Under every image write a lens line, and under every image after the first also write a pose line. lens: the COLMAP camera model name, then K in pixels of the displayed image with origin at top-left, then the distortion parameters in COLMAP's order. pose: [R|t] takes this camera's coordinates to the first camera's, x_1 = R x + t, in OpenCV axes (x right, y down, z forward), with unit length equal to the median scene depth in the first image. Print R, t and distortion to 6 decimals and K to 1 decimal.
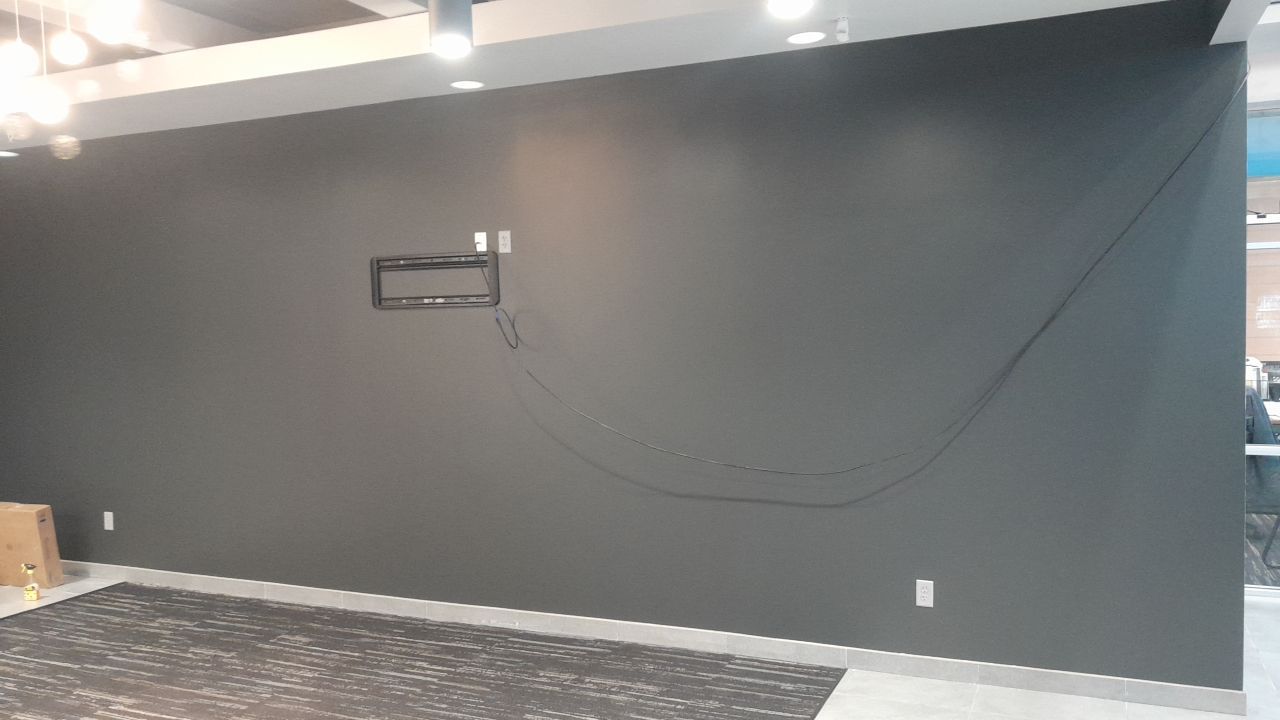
lens RADIAL K [[1001.7, 0, 651.9], [0, 1001.7, 362.1], [0, 0, 1]] dist [0.027320, -0.004796]
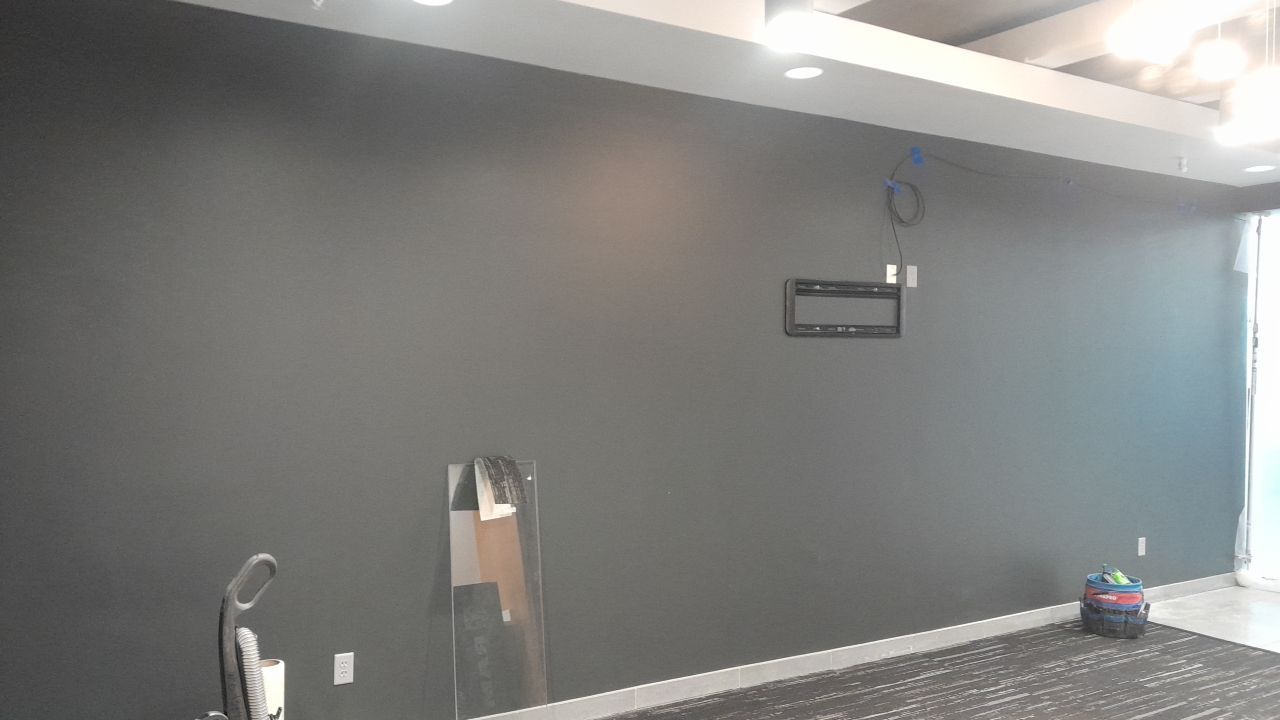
lens RADIAL K [[1001.7, 0, 651.9], [0, 1001.7, 362.1], [0, 0, 1]] dist [0.027320, -0.004796]
pose [[0.601851, 0.020252, 0.798352, -1.111225], [0.040634, 0.997607, -0.055939, 0.016759], [-0.797574, 0.066107, 0.599588, 0.575704]]
